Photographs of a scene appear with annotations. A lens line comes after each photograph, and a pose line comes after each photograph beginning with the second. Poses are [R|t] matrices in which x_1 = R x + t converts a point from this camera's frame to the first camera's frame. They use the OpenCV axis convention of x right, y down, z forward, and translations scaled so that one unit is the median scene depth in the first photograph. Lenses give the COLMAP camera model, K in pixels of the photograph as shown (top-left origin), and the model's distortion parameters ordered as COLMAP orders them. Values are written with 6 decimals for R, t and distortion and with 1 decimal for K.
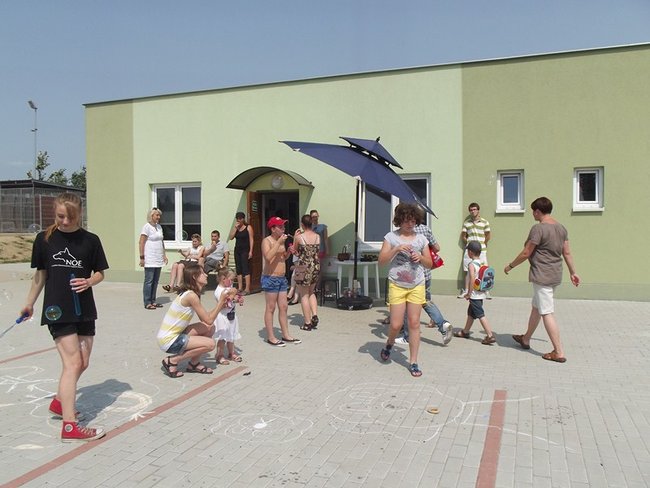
lens RADIAL K [[538.5, 0, 323.8], [0, 538.5, 240.8], [0, 0, 1]] dist [-0.027382, 0.017637]
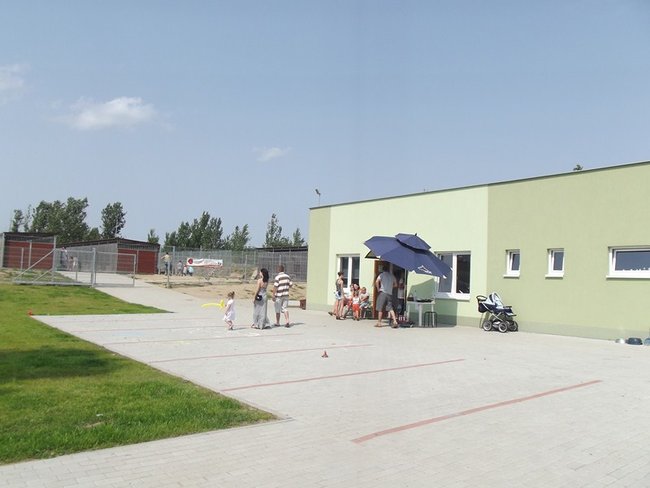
lens RADIAL K [[538.5, 0, 327.5], [0, 538.5, 241.9], [0, 0, 1]] dist [-0.027382, 0.017637]
pose [[0.858709, -0.003567, -0.512451, 0.549122], [-0.049712, 0.994680, -0.090224, 0.012397], [0.510047, 0.102951, 0.853963, -0.503683]]
